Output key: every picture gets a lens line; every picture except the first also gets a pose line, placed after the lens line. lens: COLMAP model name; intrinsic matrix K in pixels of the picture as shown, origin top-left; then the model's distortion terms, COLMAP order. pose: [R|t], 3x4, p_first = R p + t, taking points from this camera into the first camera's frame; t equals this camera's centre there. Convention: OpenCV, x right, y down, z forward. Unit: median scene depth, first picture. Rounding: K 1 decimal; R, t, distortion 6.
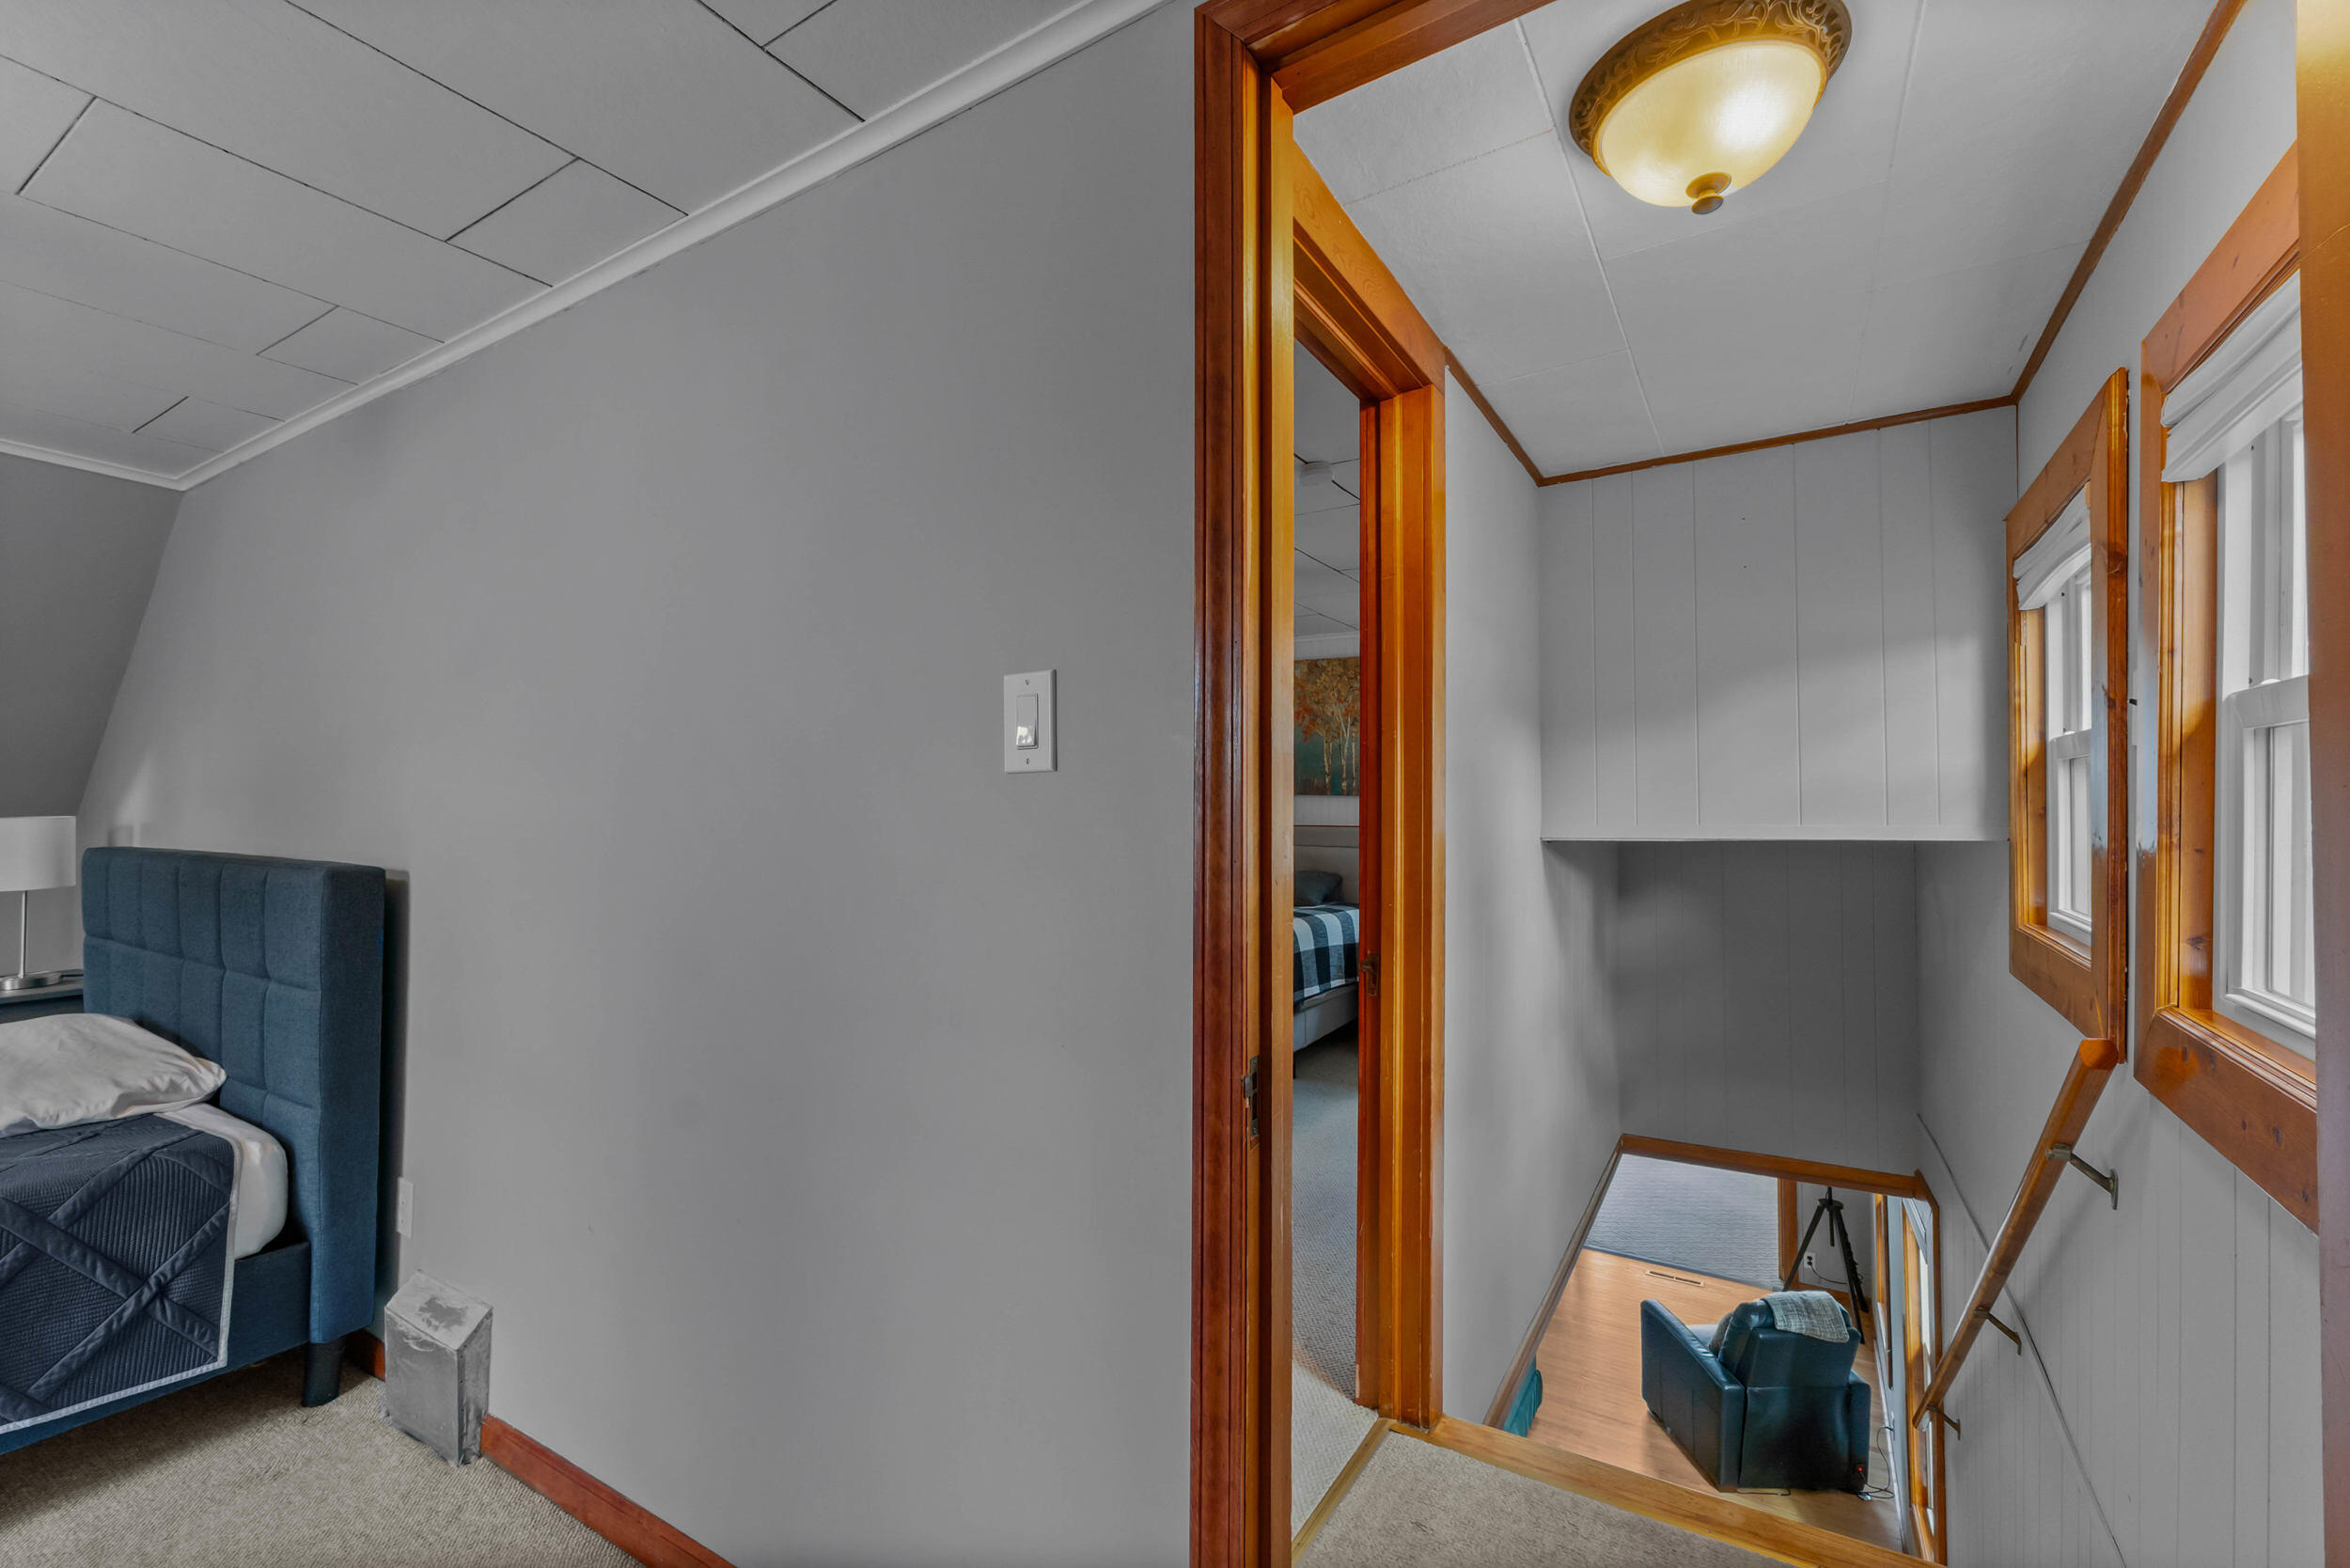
lens RADIAL K [[994.7, 0, 1158.0], [0, 994.7, 787.6], [0, 0, 1]] dist [0.011151, -0.003389]
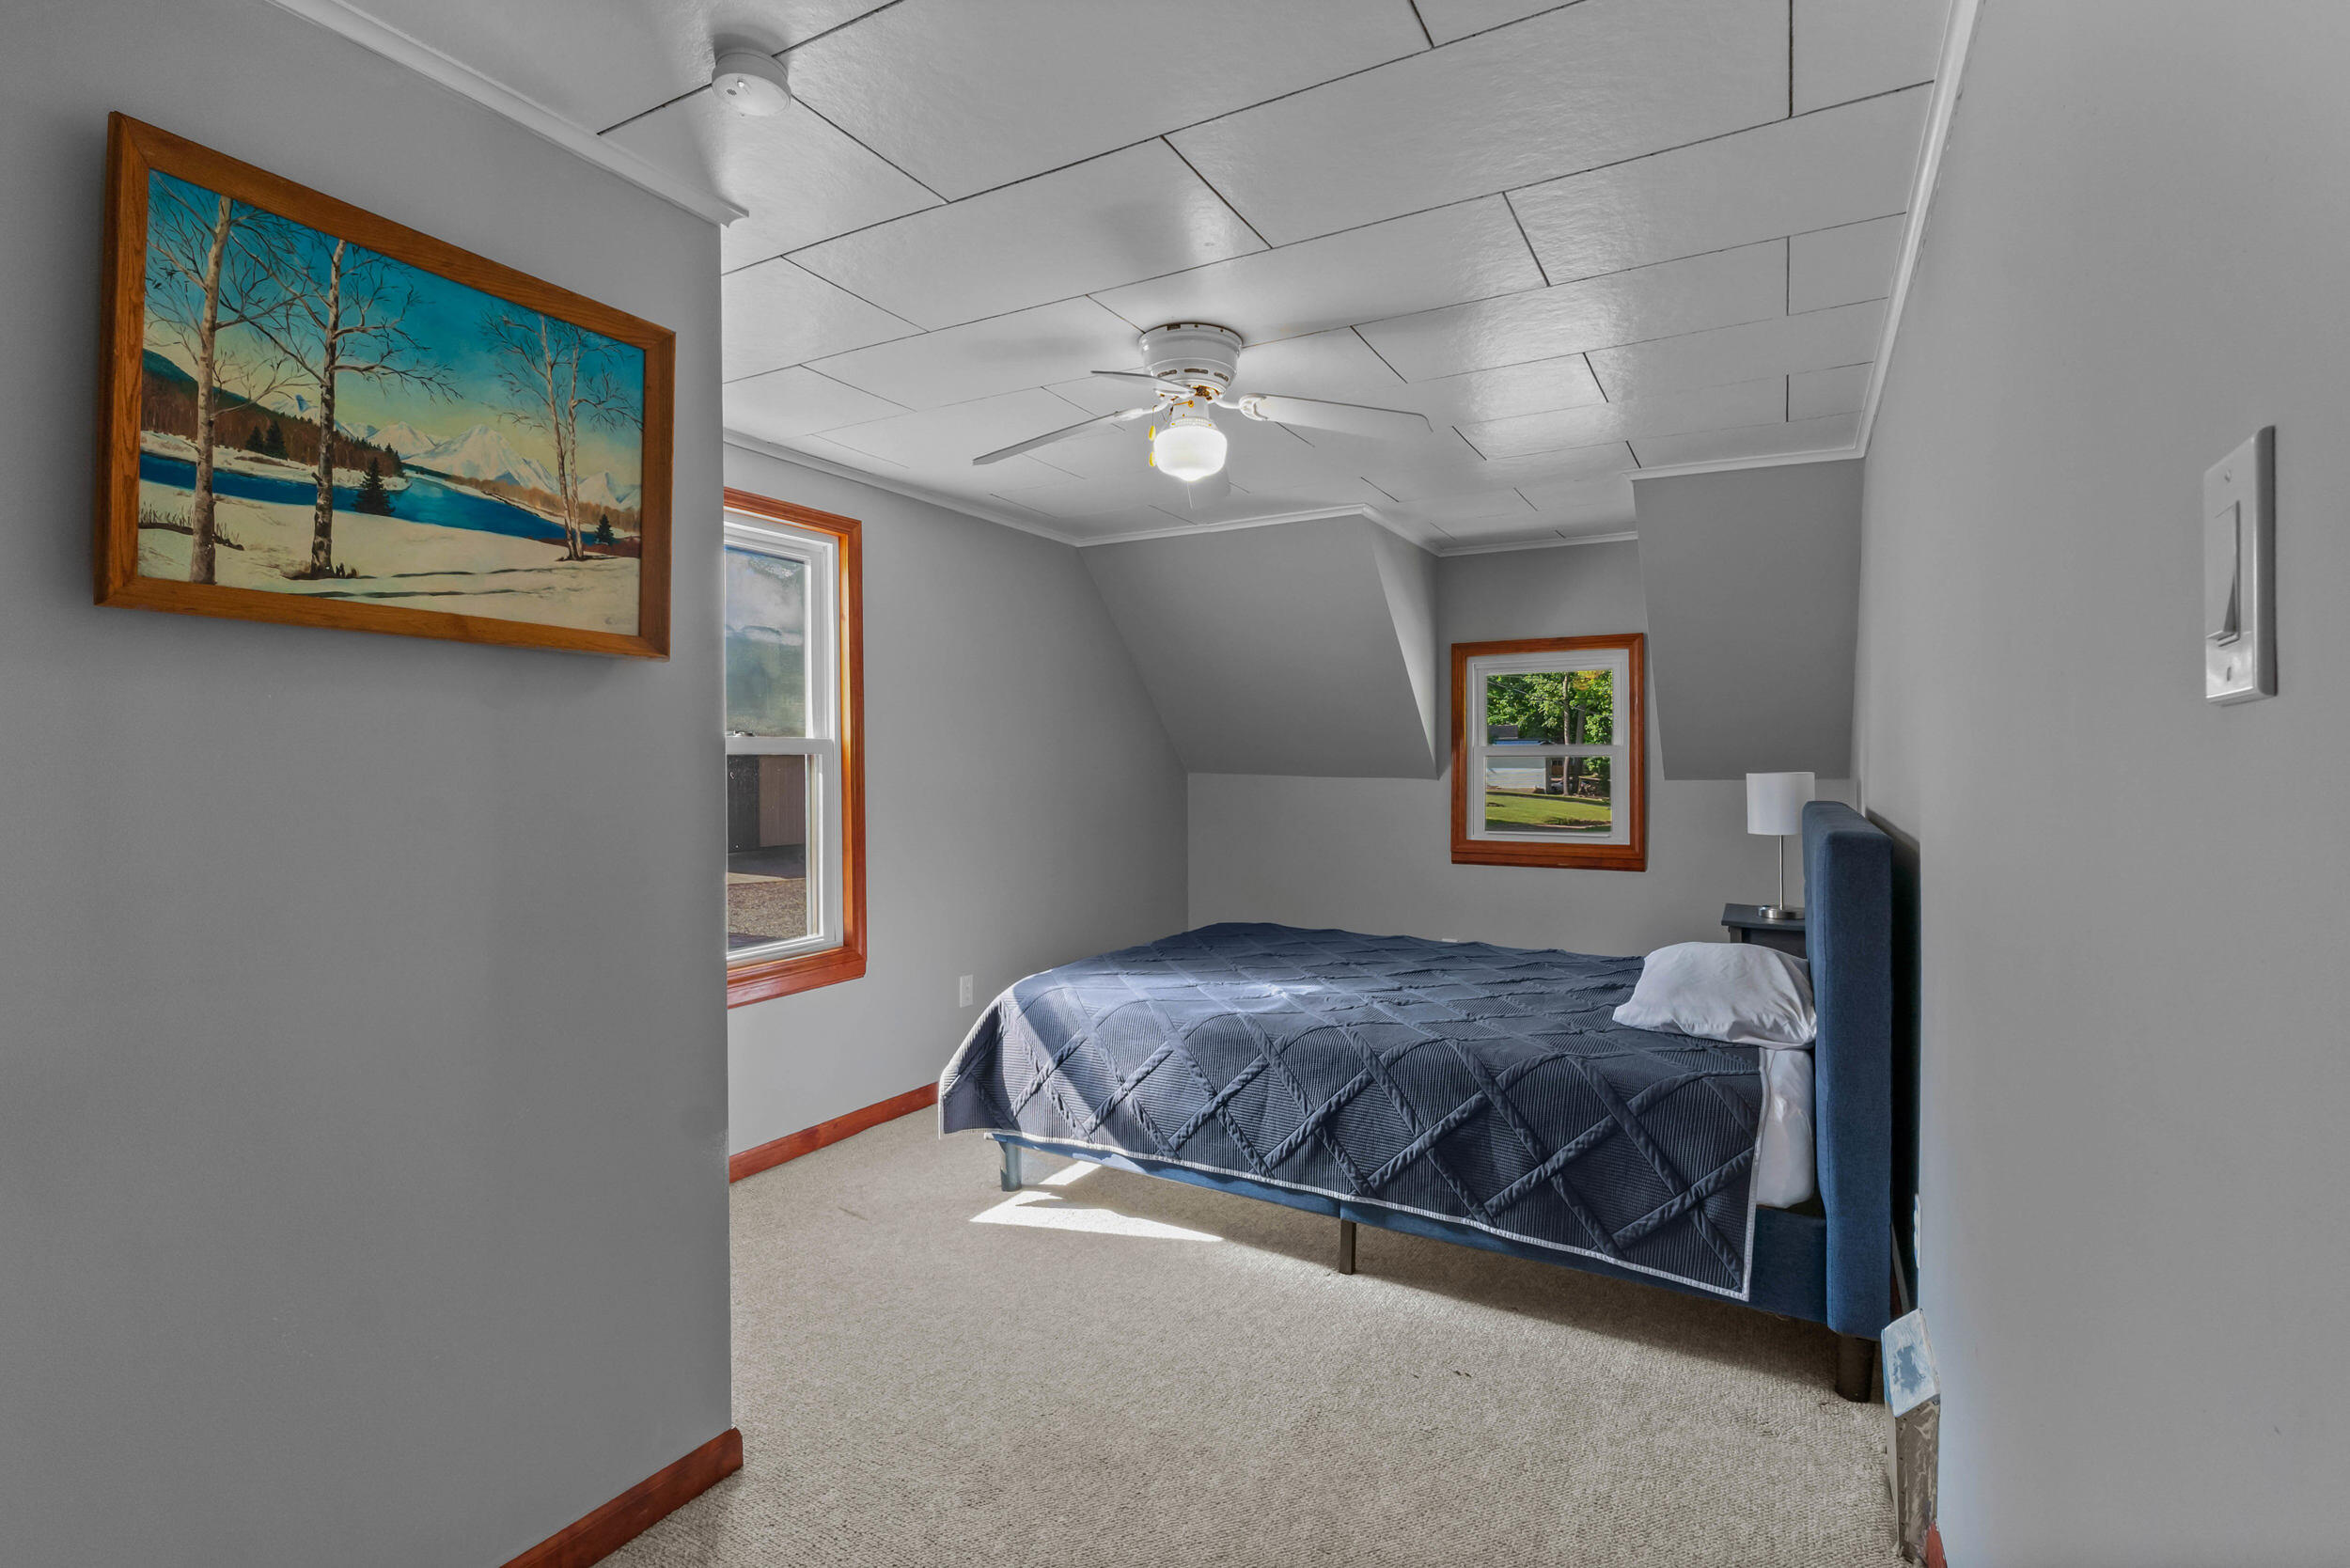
lens RADIAL K [[1112.6, 0, 1175.0], [0, 1112.6, 784.0], [0, 0, 1]] dist [0.014628, -0.000384]
pose [[0.059631, 0.023581, -0.997942, 0.196532], [0.017318, 0.999546, 0.024654, -0.000600], [0.998070, -0.018753, 0.059196, 0.366841]]
